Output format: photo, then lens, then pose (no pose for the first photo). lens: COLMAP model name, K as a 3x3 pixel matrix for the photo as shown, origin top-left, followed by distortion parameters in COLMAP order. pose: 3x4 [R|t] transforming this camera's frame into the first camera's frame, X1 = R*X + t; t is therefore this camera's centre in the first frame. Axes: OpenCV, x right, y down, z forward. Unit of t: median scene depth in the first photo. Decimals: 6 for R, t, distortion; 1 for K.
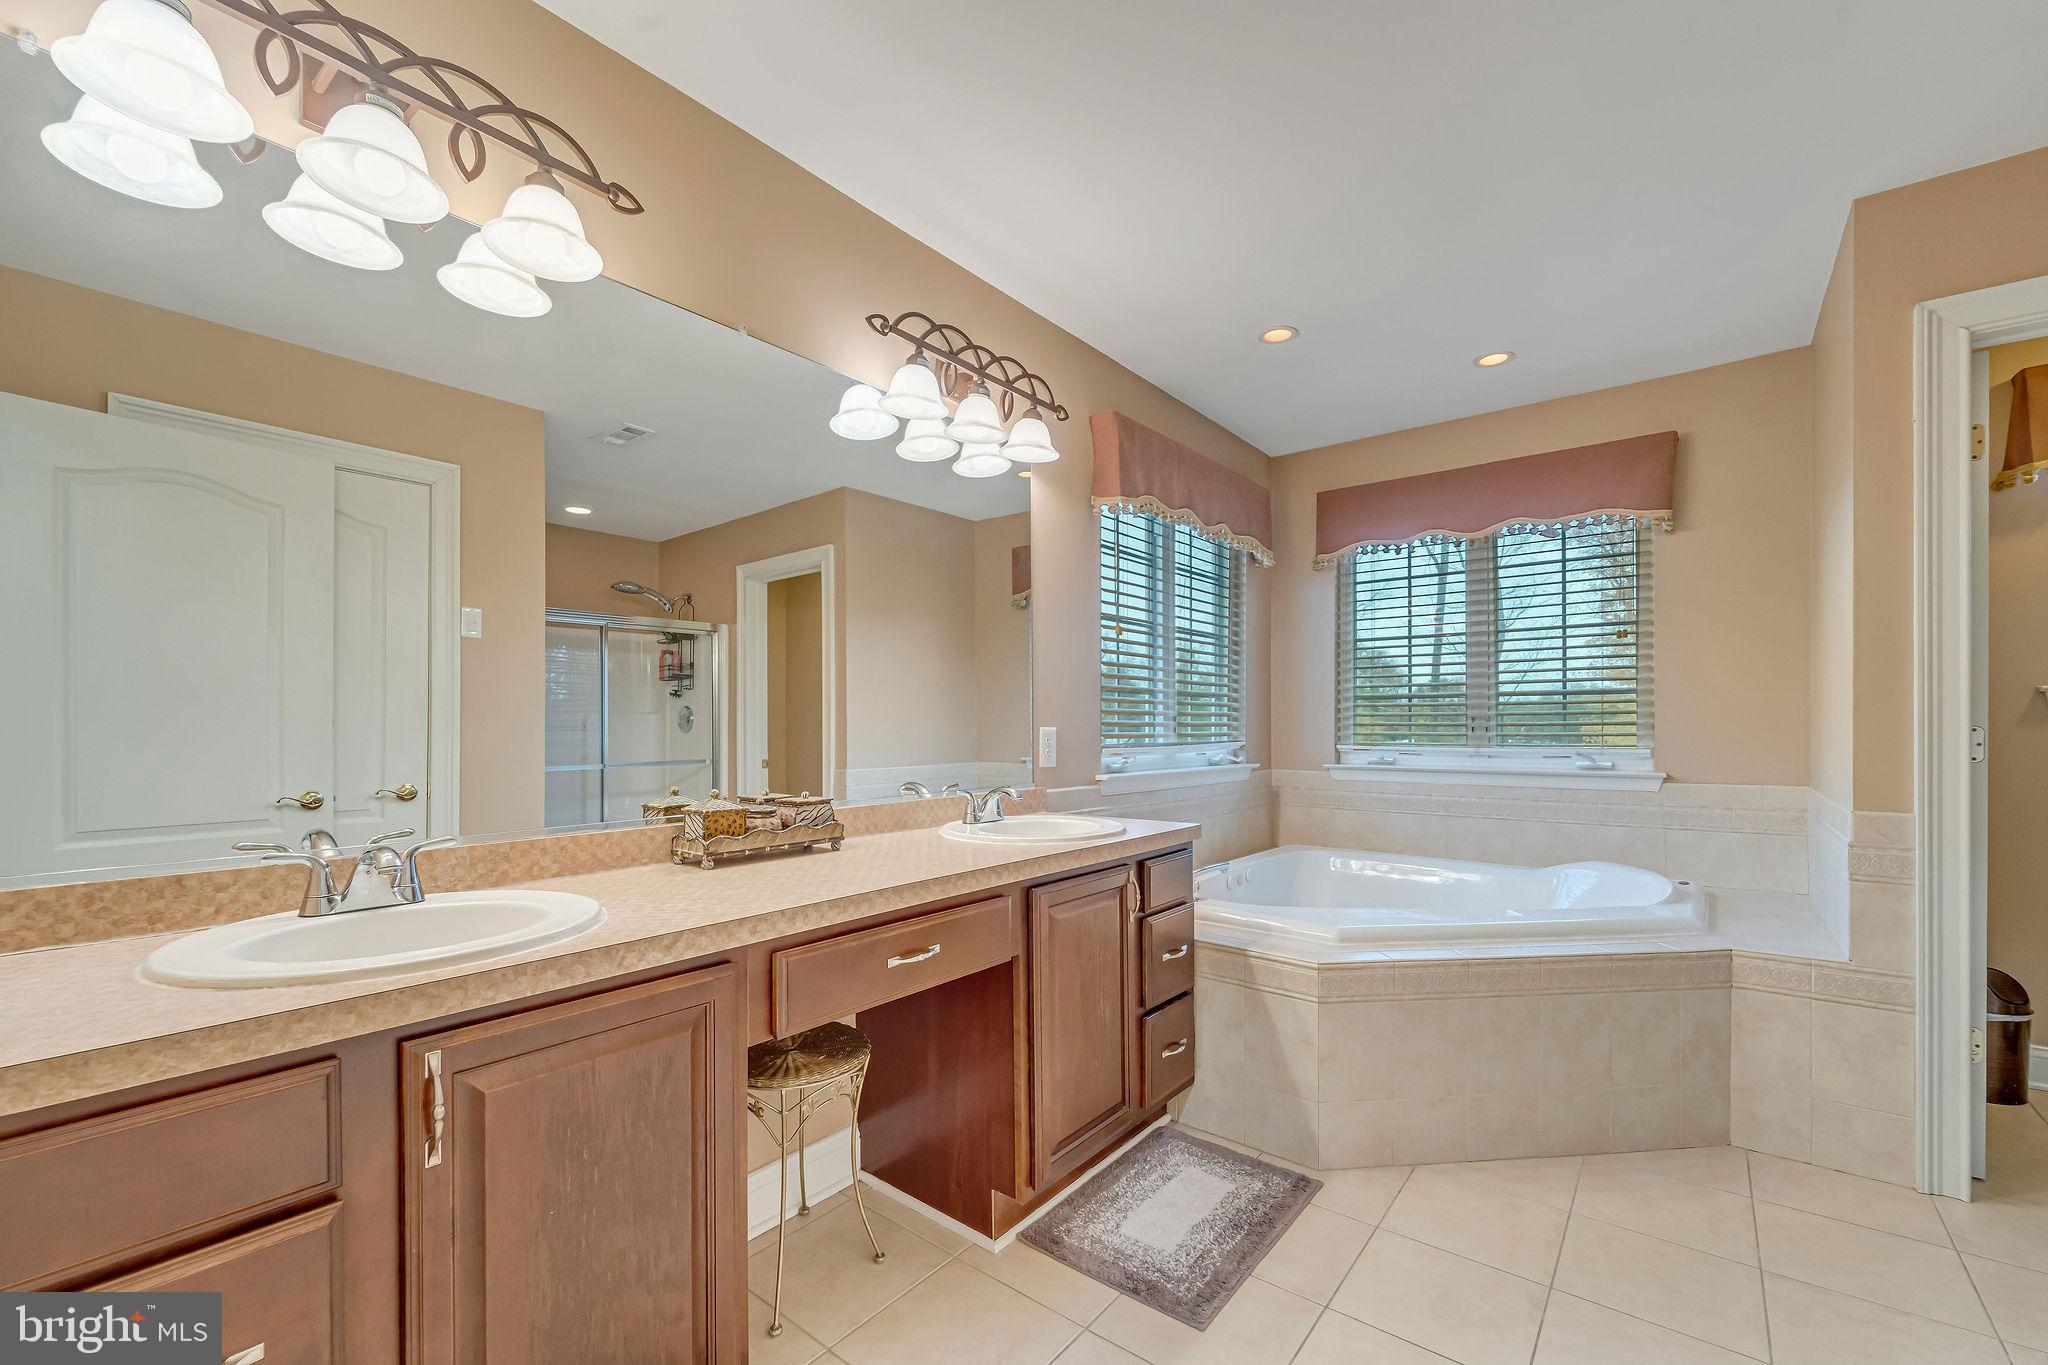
lens RADIAL K [[829.2, 0, 1019.6], [0, 829.2, 728.2], [0, 0, 1]] dist [-0.001087, -0.000467]
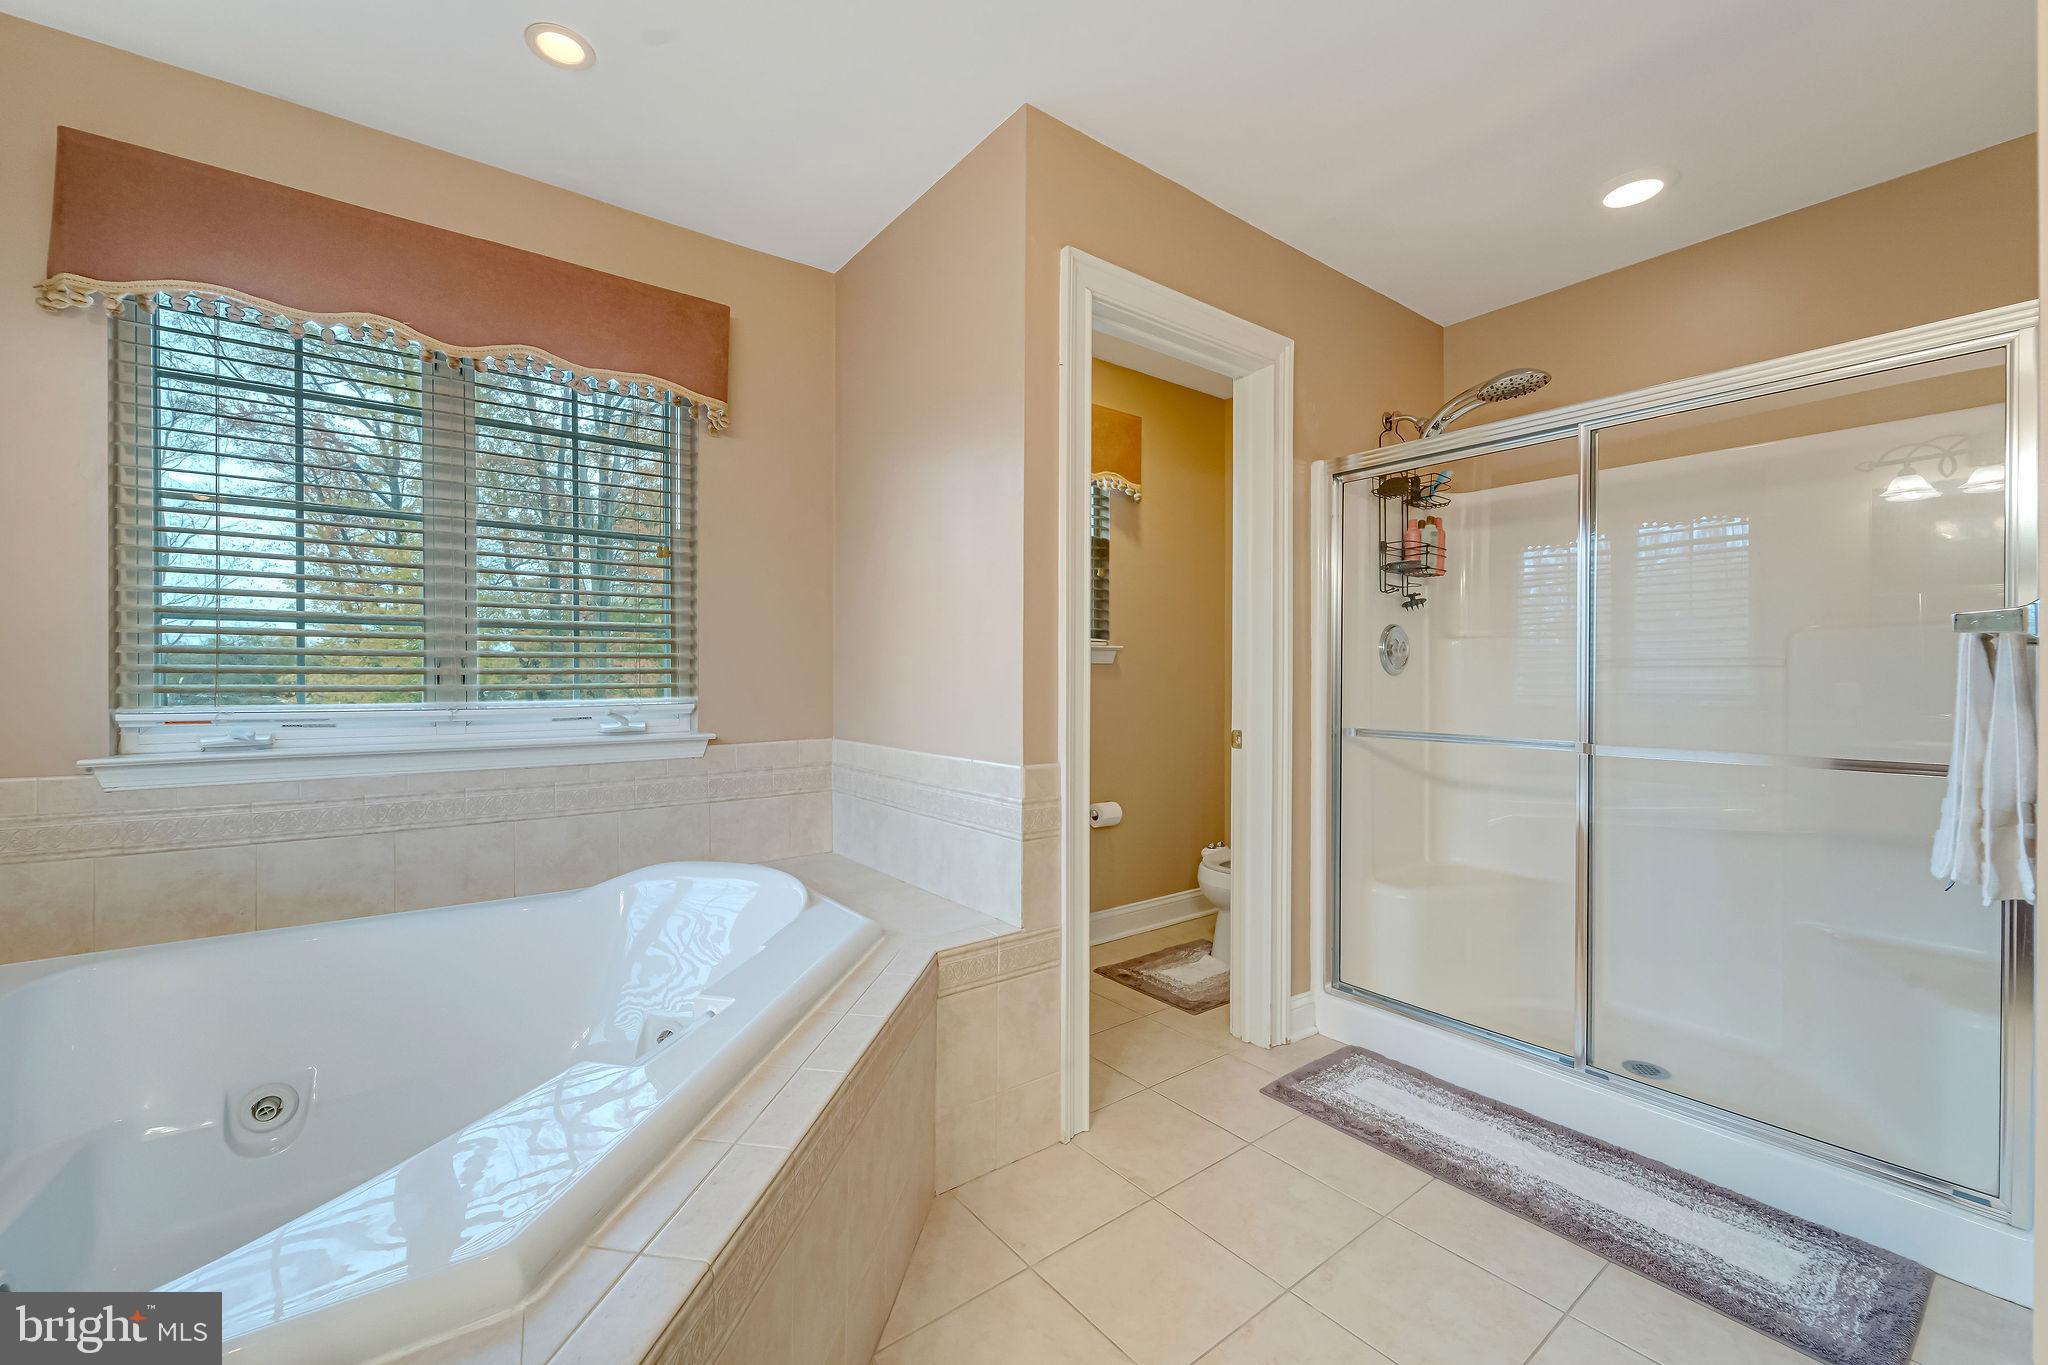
lens RADIAL K [[829.2, 0, 1023.0], [0, 829.2, 681.4], [0, 0, 1]] dist [-0.001087, -0.000467]
pose [[0.223027, -0.005234, 0.974798, 0.069311], [0.000688, 0.999986, 0.005212, 0.000598], [-0.974812, -0.000491, 0.223027, 0.532782]]
